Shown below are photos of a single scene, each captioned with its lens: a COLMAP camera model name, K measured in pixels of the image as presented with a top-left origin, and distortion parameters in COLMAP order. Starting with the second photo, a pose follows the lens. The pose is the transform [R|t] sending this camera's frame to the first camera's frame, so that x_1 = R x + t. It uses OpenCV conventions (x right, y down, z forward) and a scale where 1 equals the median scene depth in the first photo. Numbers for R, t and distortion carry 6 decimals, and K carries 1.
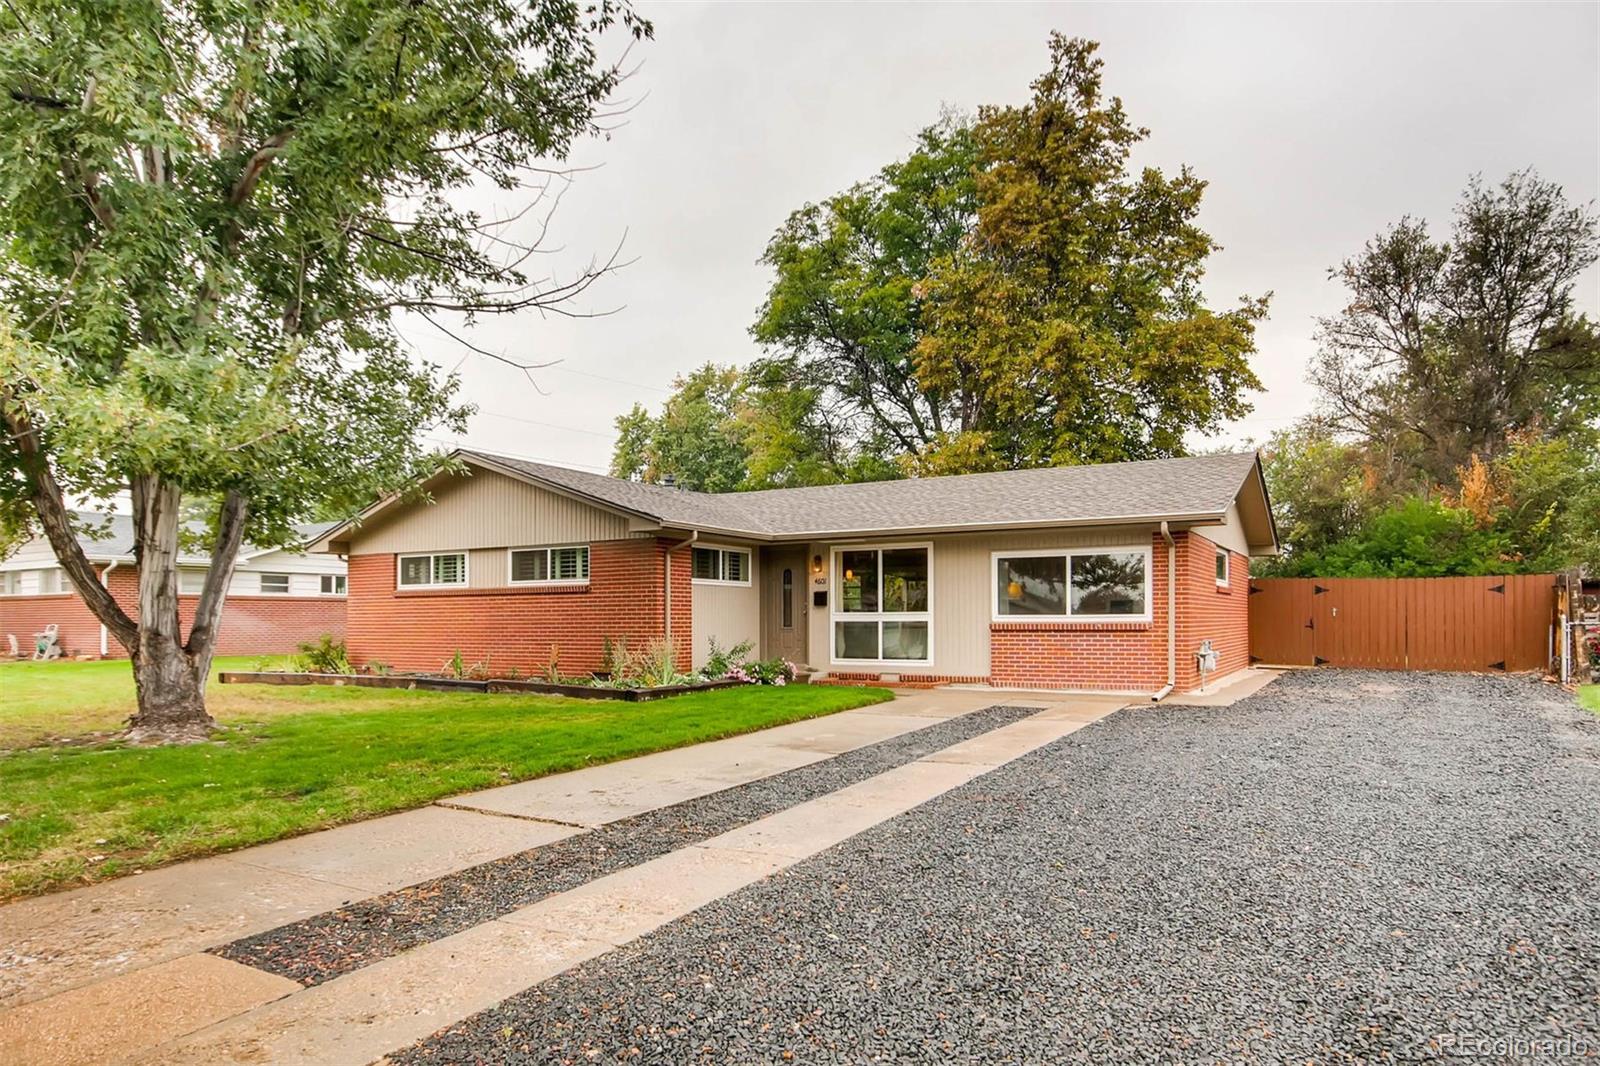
lens RADIAL K [[891.1, 0, 805.1], [0, 891.1, 529.8], [0, 0, 1]] dist [-0.003806, 0.011508]
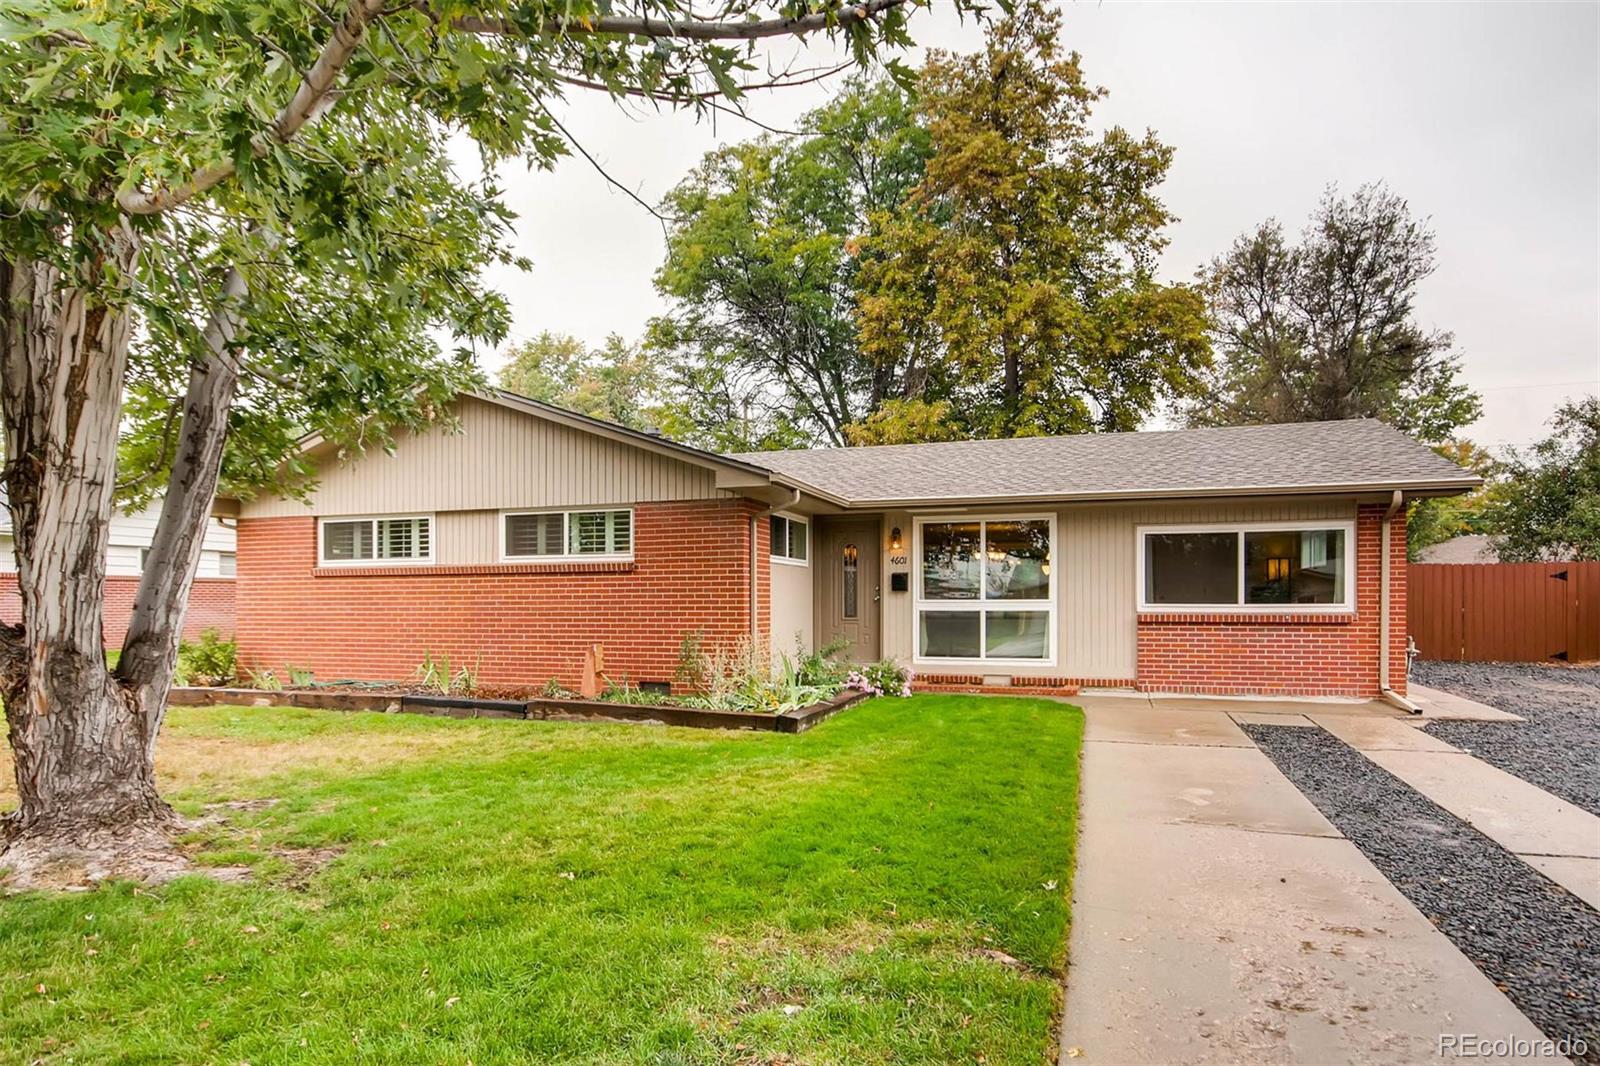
lens RADIAL K [[891.1, 0, 792.0], [0, 891.1, 536.9], [0, 0, 1]] dist [-0.003806, 0.011508]
pose [[0.984195, 0.014004, 0.176535, -0.218650], [-0.018898, 0.999482, 0.026068, 0.017670], [-0.176078, -0.028992, 0.983949, 0.232469]]
